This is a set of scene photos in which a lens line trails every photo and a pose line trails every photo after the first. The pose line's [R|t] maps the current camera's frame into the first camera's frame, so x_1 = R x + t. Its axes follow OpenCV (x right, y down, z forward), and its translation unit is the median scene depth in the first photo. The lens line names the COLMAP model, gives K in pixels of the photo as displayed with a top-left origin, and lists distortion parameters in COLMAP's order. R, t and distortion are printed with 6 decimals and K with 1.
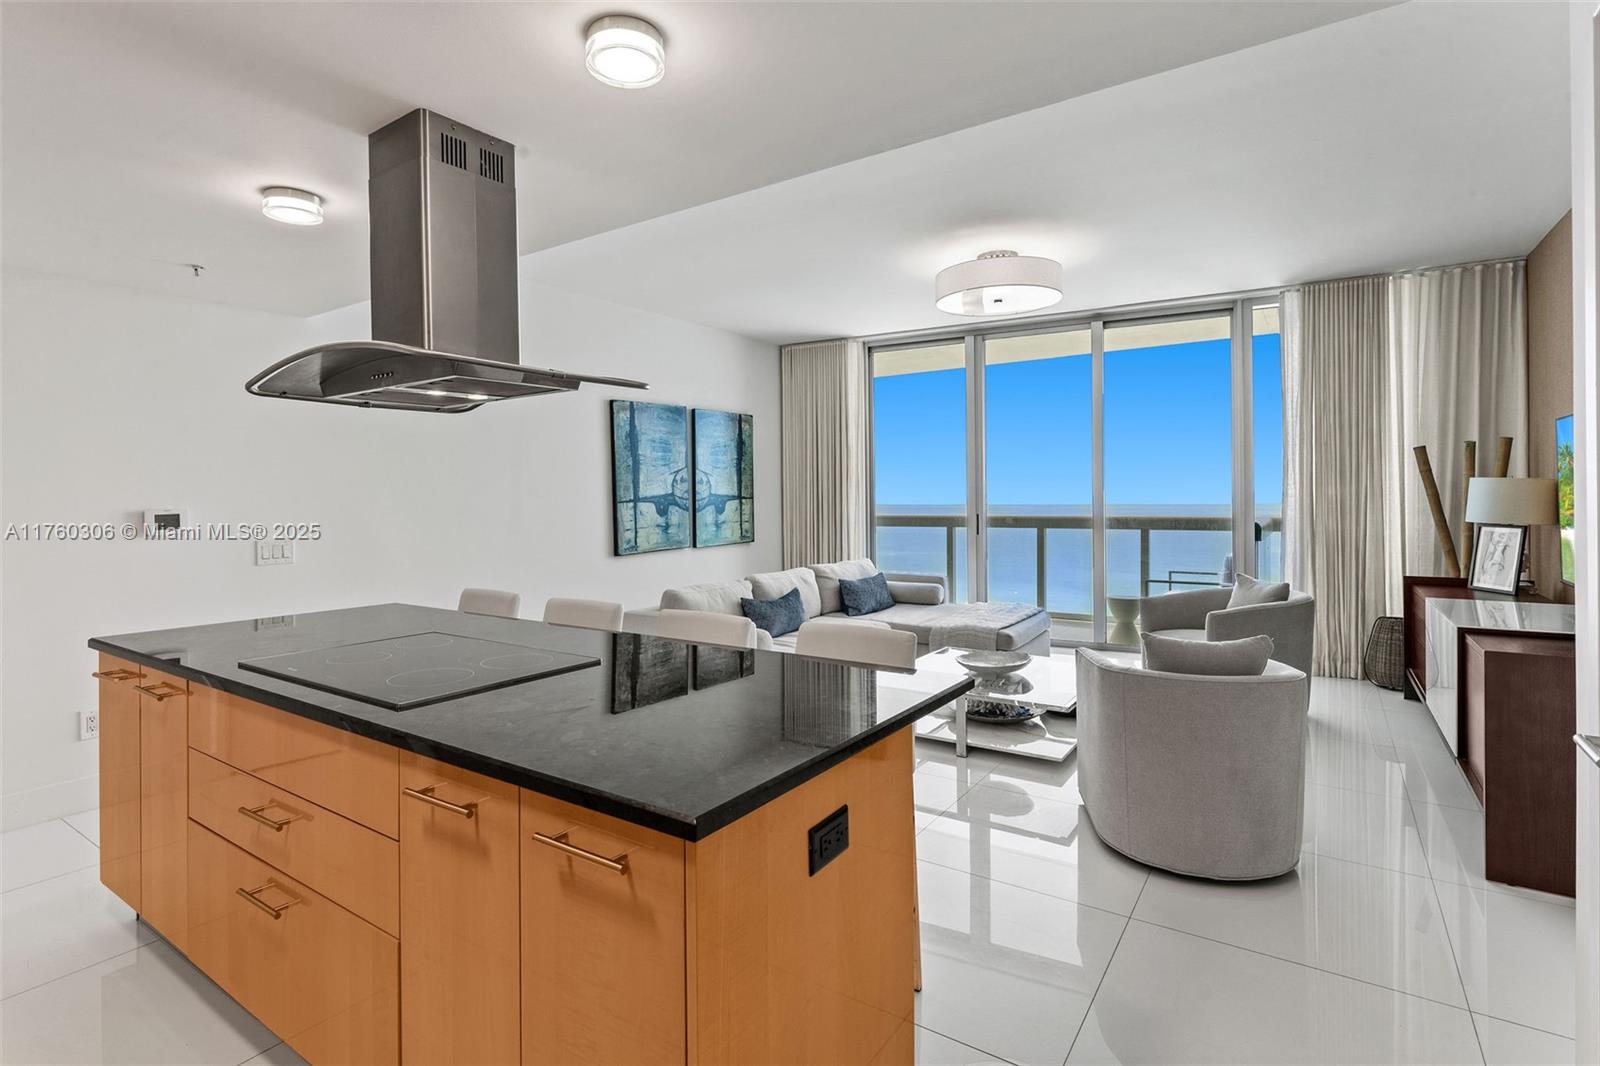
lens RADIAL K [[783.6, 0, 791.1], [0, 783.6, 497.8], [0, 0, 1]] dist [0.000648, 0.000041]
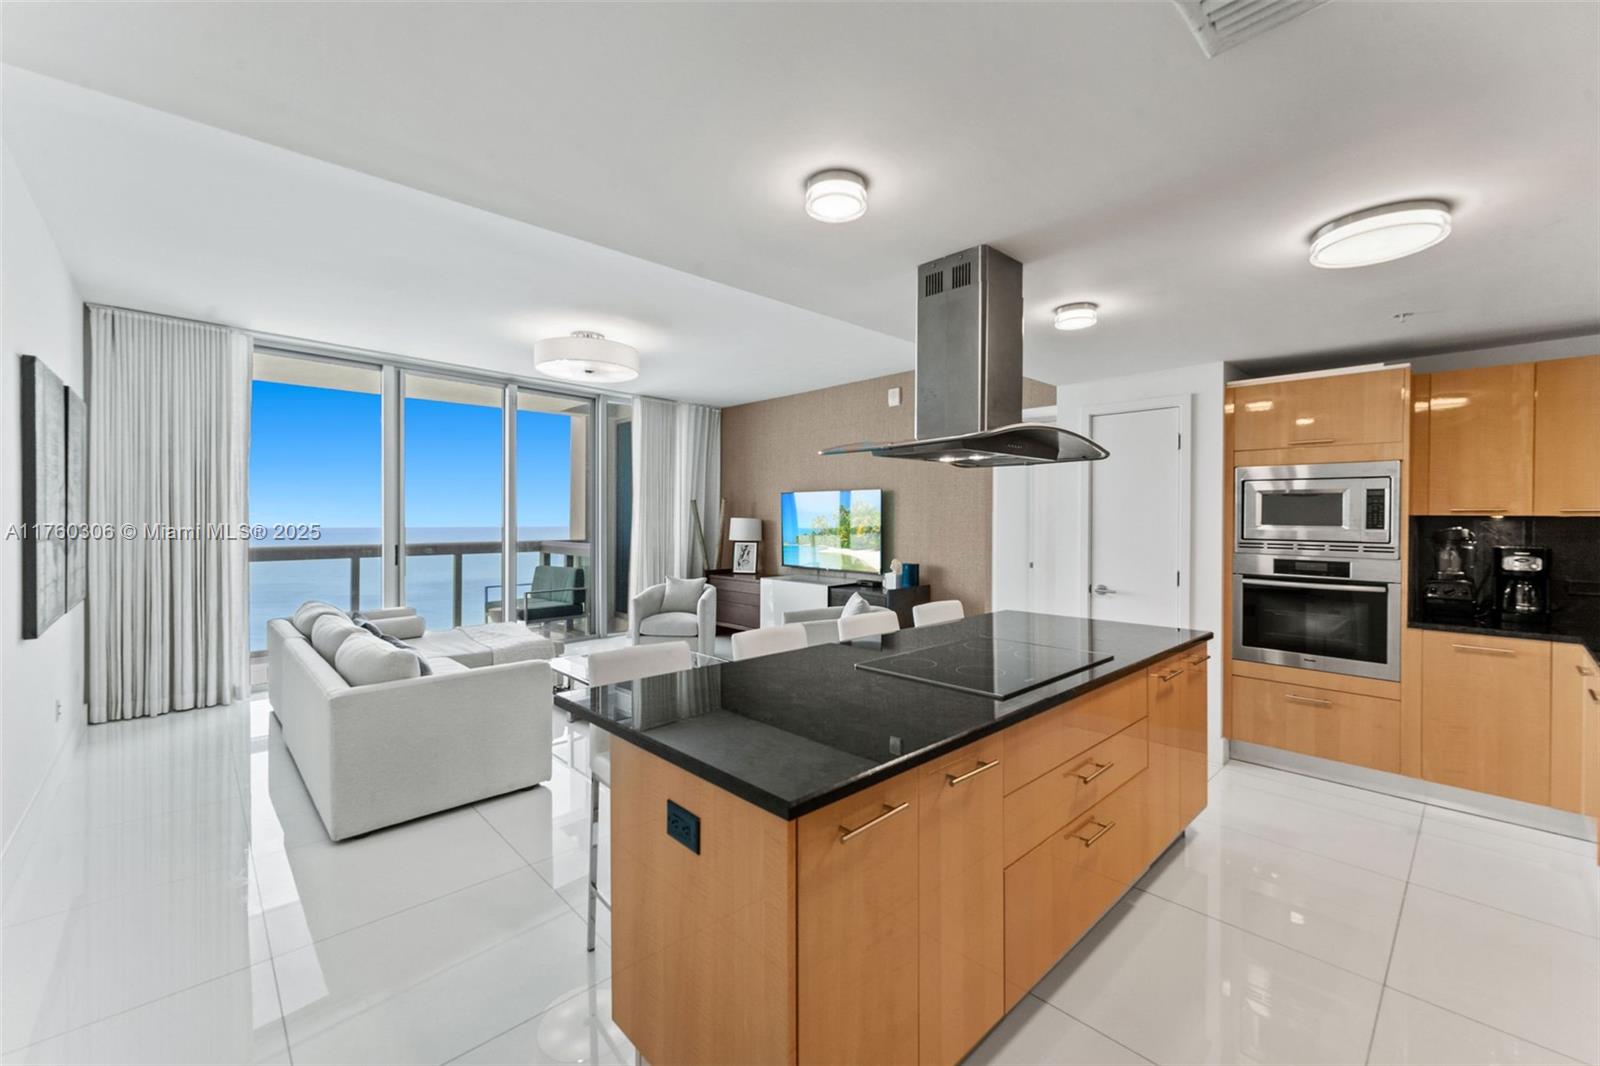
lens RADIAL K [[645.0, 0, 794.4], [0, 645.0, 524.3], [0, 0, 1]] dist [0.000347, 0.000099]
pose [[0.218947, 0.001223, 0.975736, -0.497914], [-0.000424, 0.999999, -0.001158, -0.005598], [-0.975737, -0.000160, 0.218947, 0.350924]]
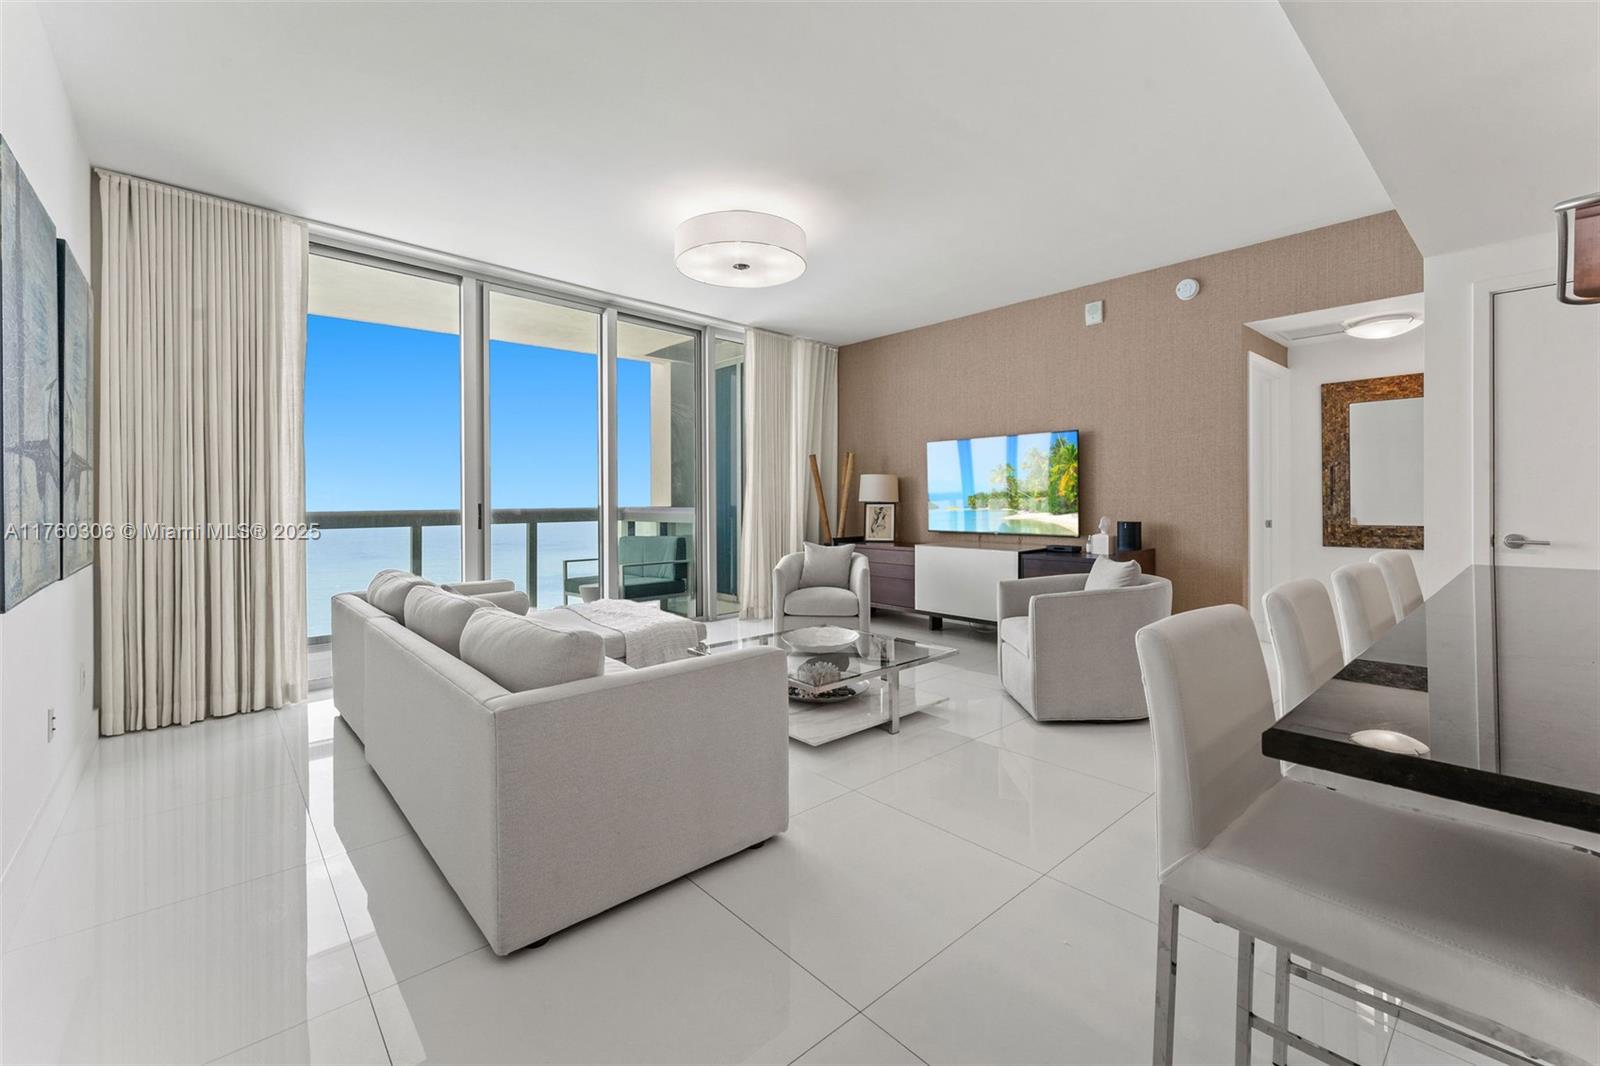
lens RADIAL K [[668.5, 0, 808.3], [0, 668.5, 502.4], [0, 0, 1]] dist [0.000328, 0.000090]
pose [[0.241212, 0.005023, 0.970460, -0.373640], [0.009784, 0.999923, -0.007607, 0.030295], [-0.970423, 0.011330, 0.241144, 0.556838]]
